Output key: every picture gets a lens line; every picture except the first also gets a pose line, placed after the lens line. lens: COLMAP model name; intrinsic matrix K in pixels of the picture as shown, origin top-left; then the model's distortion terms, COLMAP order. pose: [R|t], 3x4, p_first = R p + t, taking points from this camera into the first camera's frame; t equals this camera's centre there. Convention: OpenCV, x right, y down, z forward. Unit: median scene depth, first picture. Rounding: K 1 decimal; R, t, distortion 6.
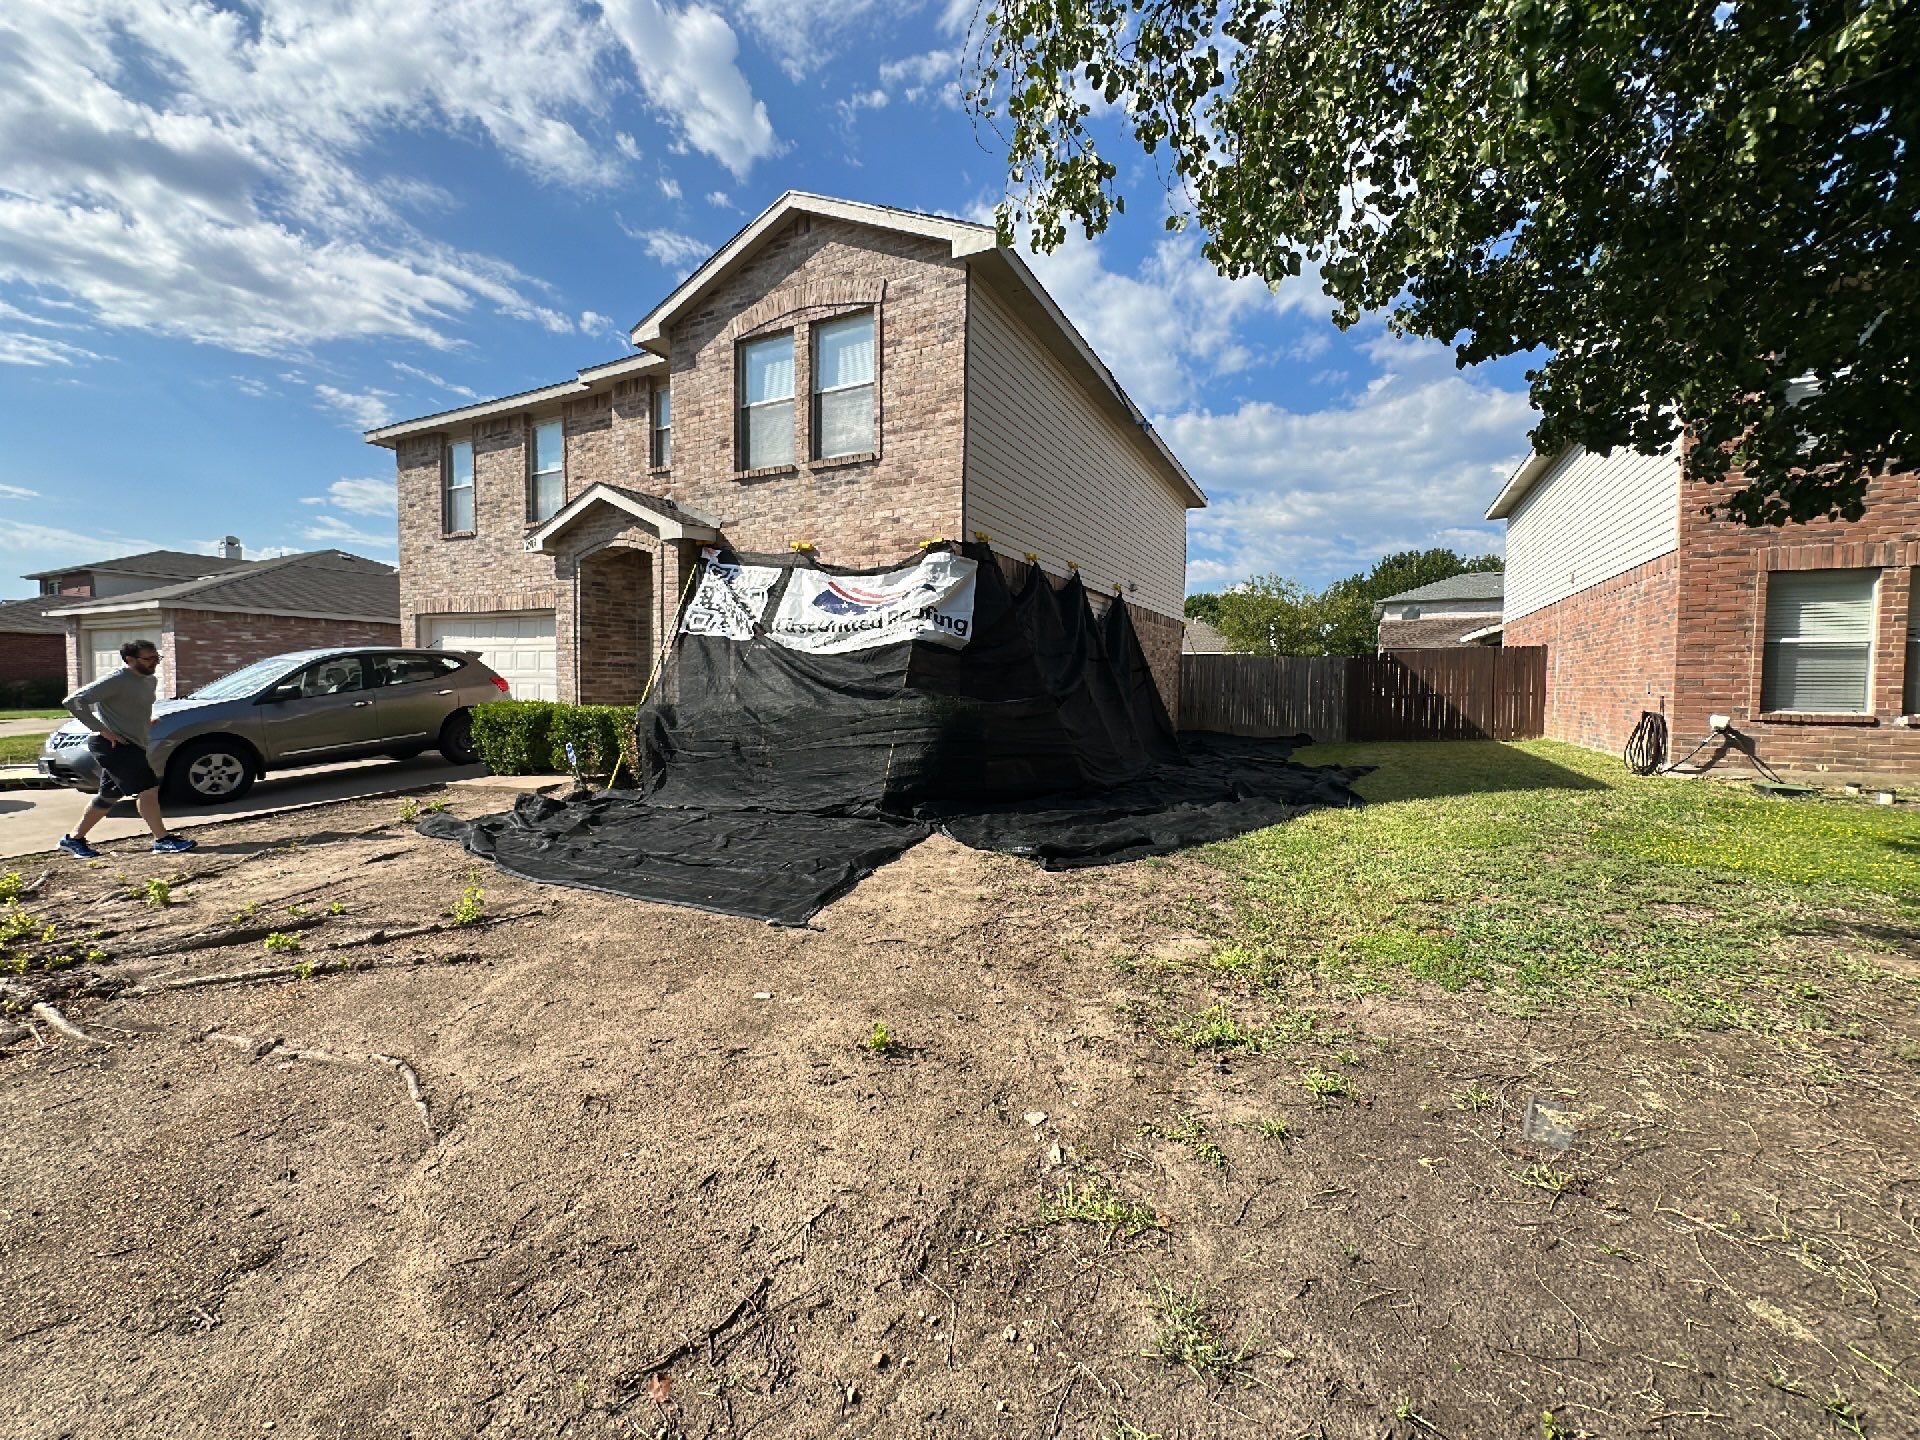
lens RADIAL K [[759.2, 0, 962.7], [0, 759.2, 722.0], [0, 0, 1]] dist [0.003007, -0.001269]
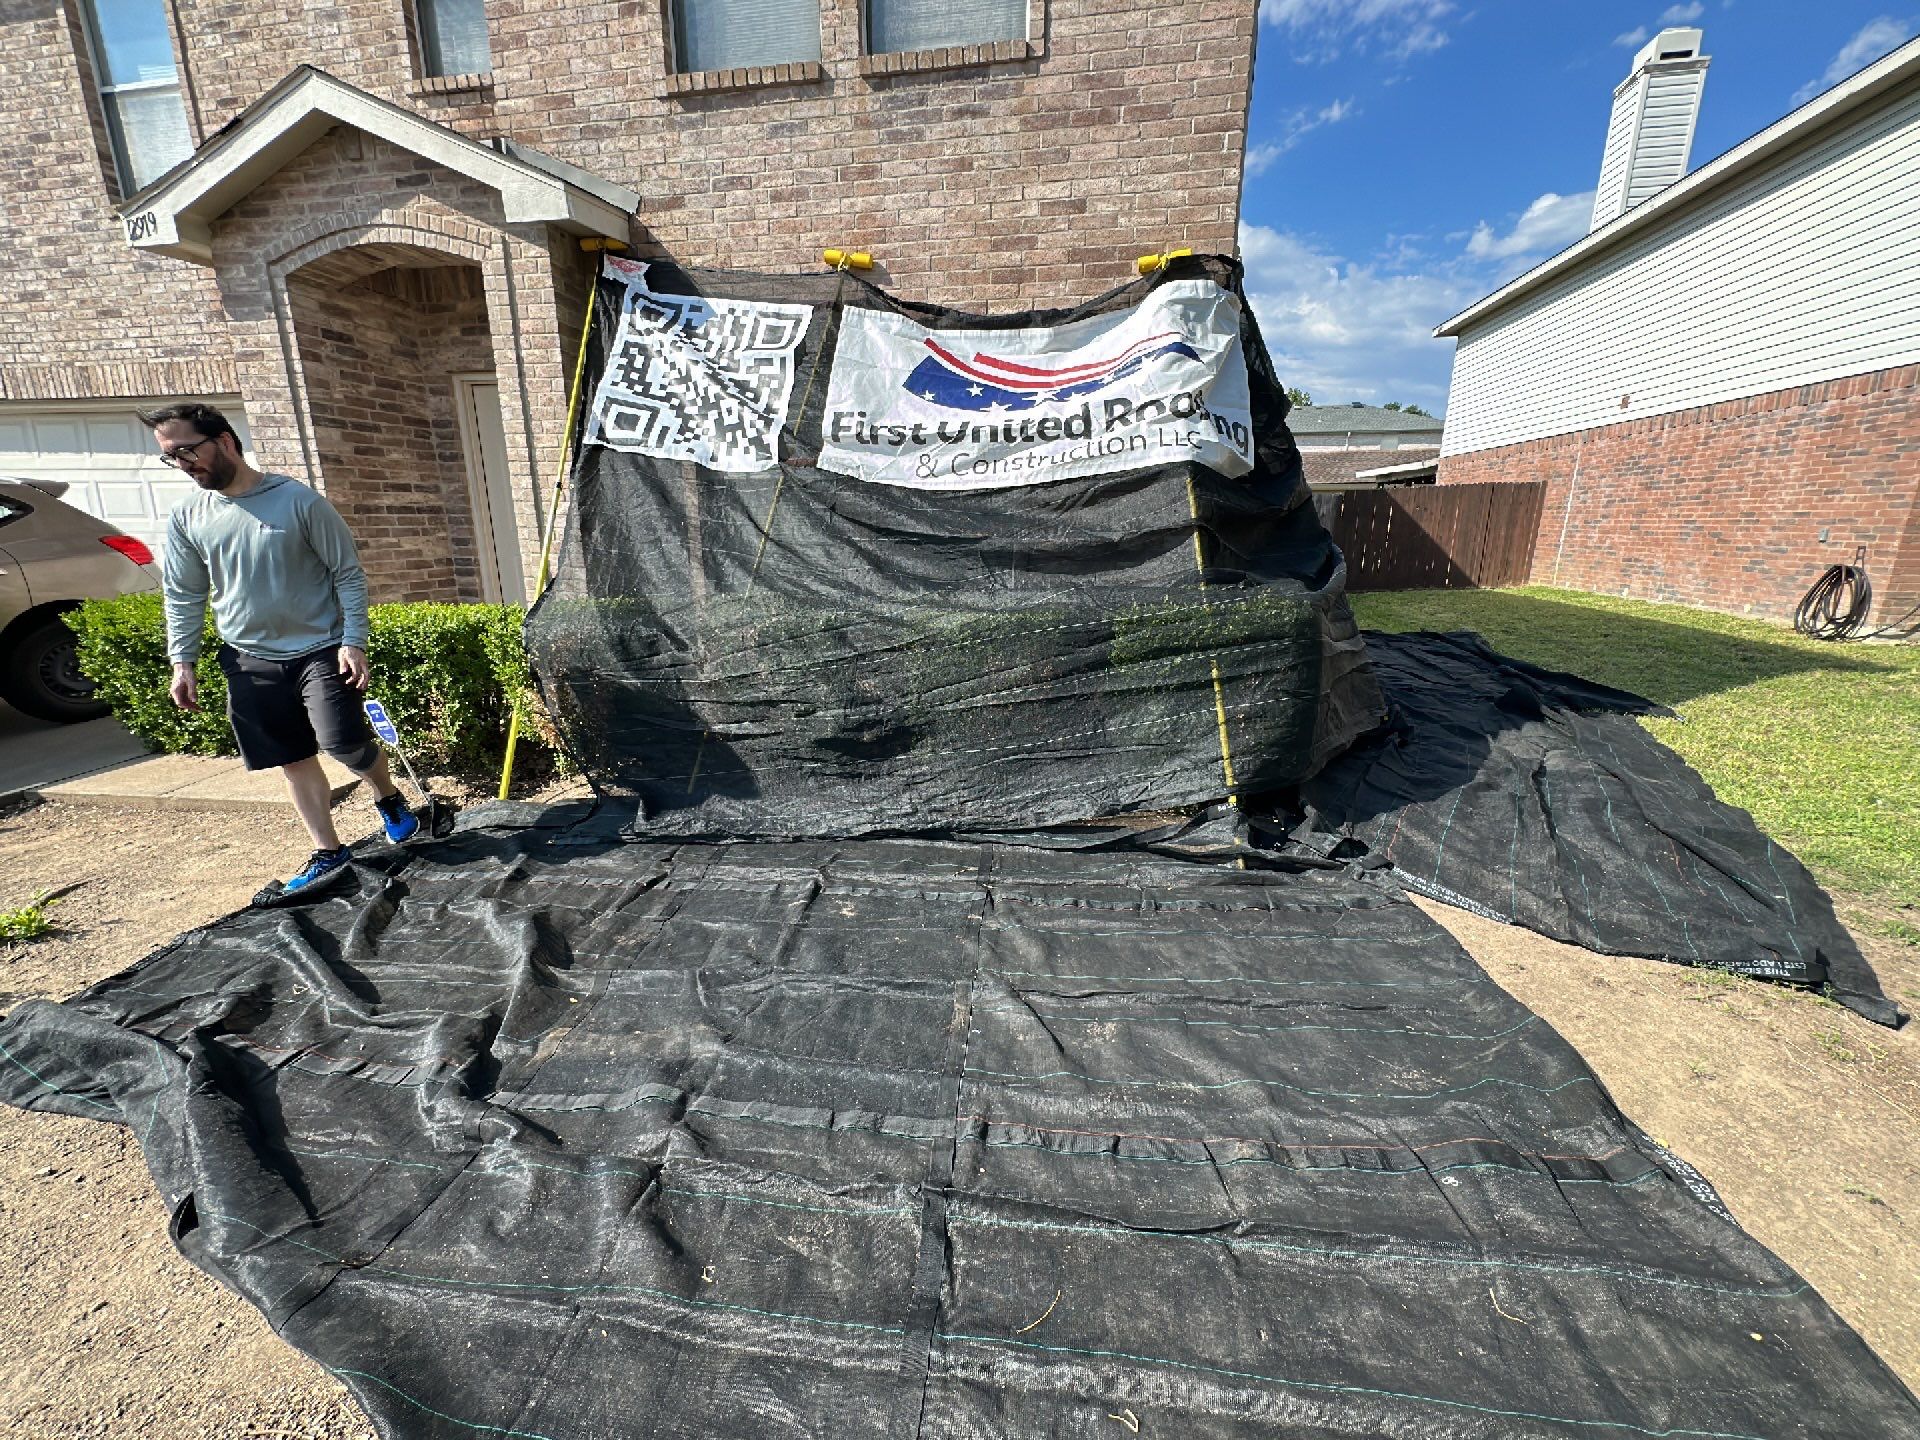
lens RADIAL K [[759.2, 0, 958.9], [0, 759.2, 719.0], [0, 0, 1]] dist [0.003007, -0.001269]
pose [[0.960500, -0.077292, 0.267331, -0.325381], [0.020673, 0.977817, 0.208437, -0.048697], [-0.277511, -0.194677, 0.940791, 0.512550]]
